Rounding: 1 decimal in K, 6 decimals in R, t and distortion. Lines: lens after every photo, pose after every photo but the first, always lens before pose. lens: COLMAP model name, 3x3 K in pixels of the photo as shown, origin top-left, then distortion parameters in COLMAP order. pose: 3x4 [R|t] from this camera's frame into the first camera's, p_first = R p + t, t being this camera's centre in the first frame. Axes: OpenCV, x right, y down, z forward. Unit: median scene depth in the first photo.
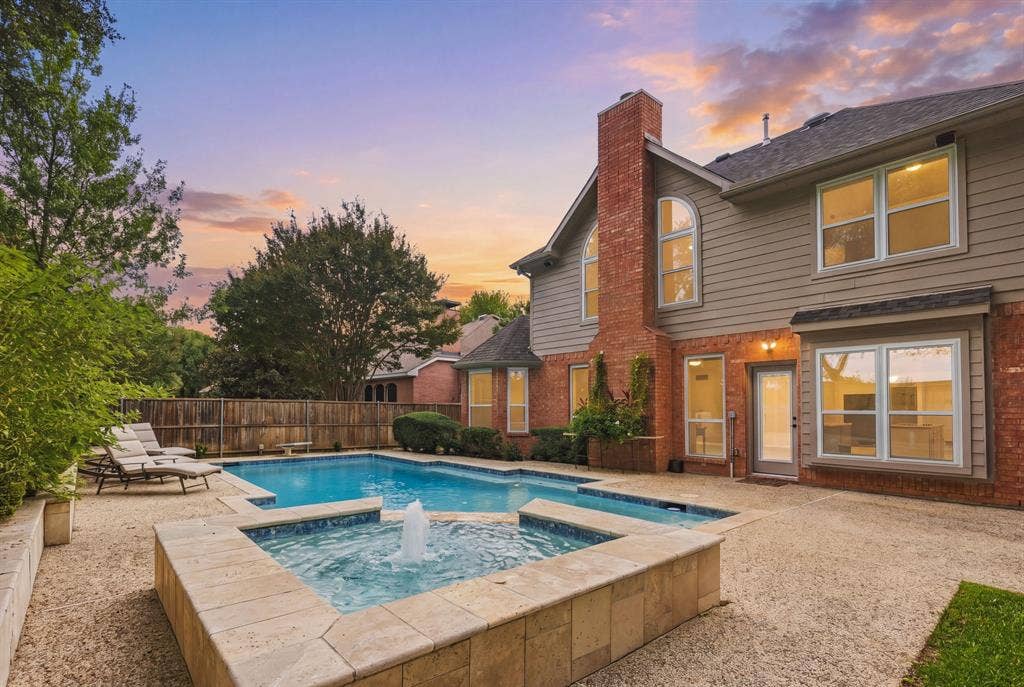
lens RADIAL K [[500.0, 0, 513.7], [0, 500.0, 394.1], [0, 0, 1]] dist [-0.001193, 0.000006]
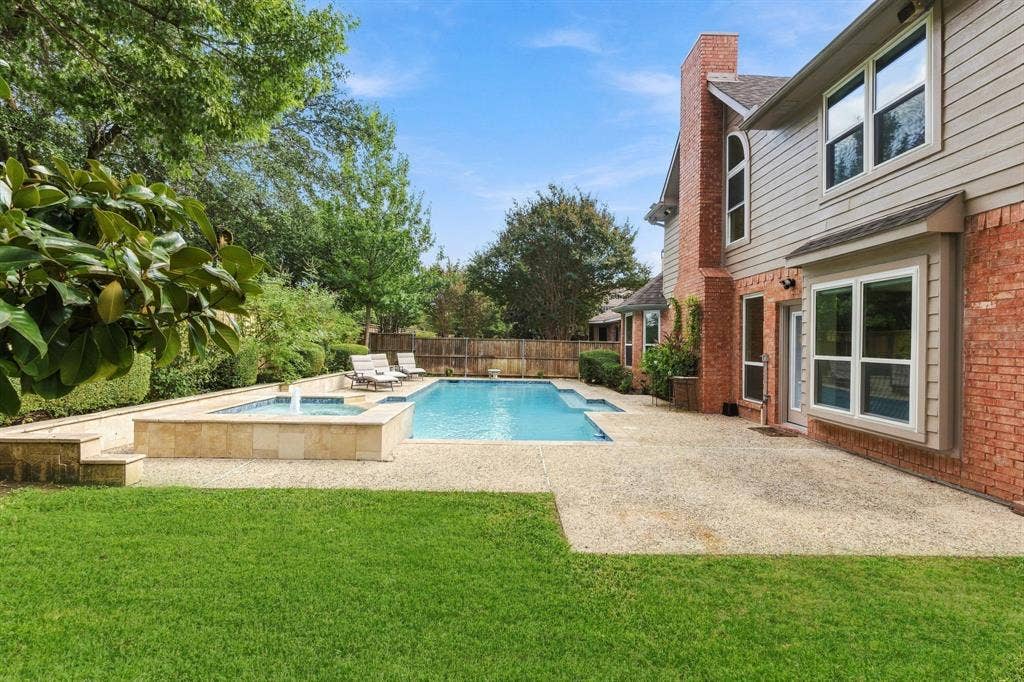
lens RADIAL K [[478.1, 0, 512.0], [0, 478.1, 341.0], [0, 0, 1]] dist [-0.000013, -0.000028]
pose [[0.752455, 0.007858, -0.658597, 0.815104], [0.004416, 0.999846, 0.016974, -0.009484], [0.658629, -0.015681, 0.752304, 0.022869]]
